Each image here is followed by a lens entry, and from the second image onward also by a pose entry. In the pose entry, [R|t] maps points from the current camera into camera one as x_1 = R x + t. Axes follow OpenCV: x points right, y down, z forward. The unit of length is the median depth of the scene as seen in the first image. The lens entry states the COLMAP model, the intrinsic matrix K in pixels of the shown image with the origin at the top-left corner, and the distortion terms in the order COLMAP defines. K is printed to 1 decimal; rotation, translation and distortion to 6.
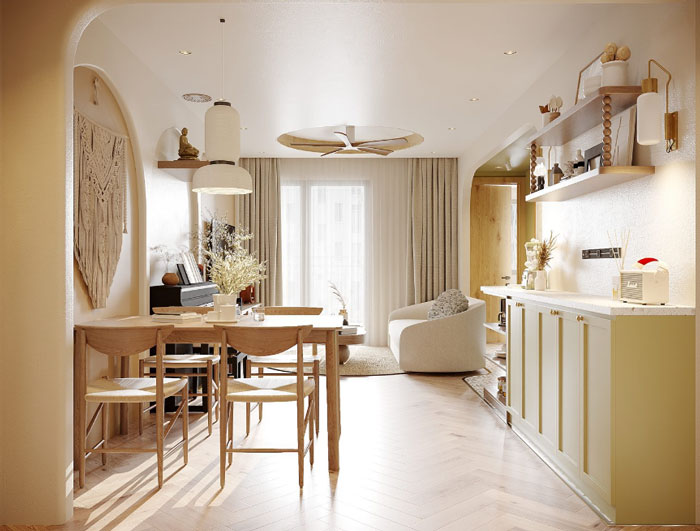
lens RADIAL K [[643.2, 0, 349.5], [0, 643.2, 263.9], [0, 0, 1]] dist [-0.005327, -0.000127]
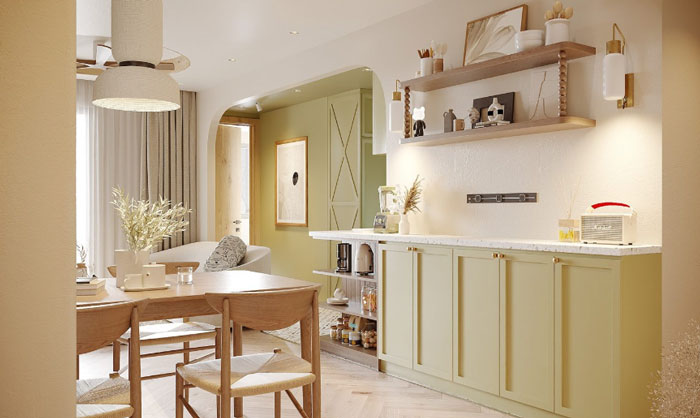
lens RADIAL K [[641.6, 0, 349.8], [0, 641.6, 209.9], [0, 0, 1]] dist [-0.002211, 0.000000]
pose [[0.810726, -0.000460, 0.585426, -0.432905], [-0.001467, 0.999995, 0.002818, 0.000527], [-0.585425, -0.003143, 0.810721, 0.292938]]
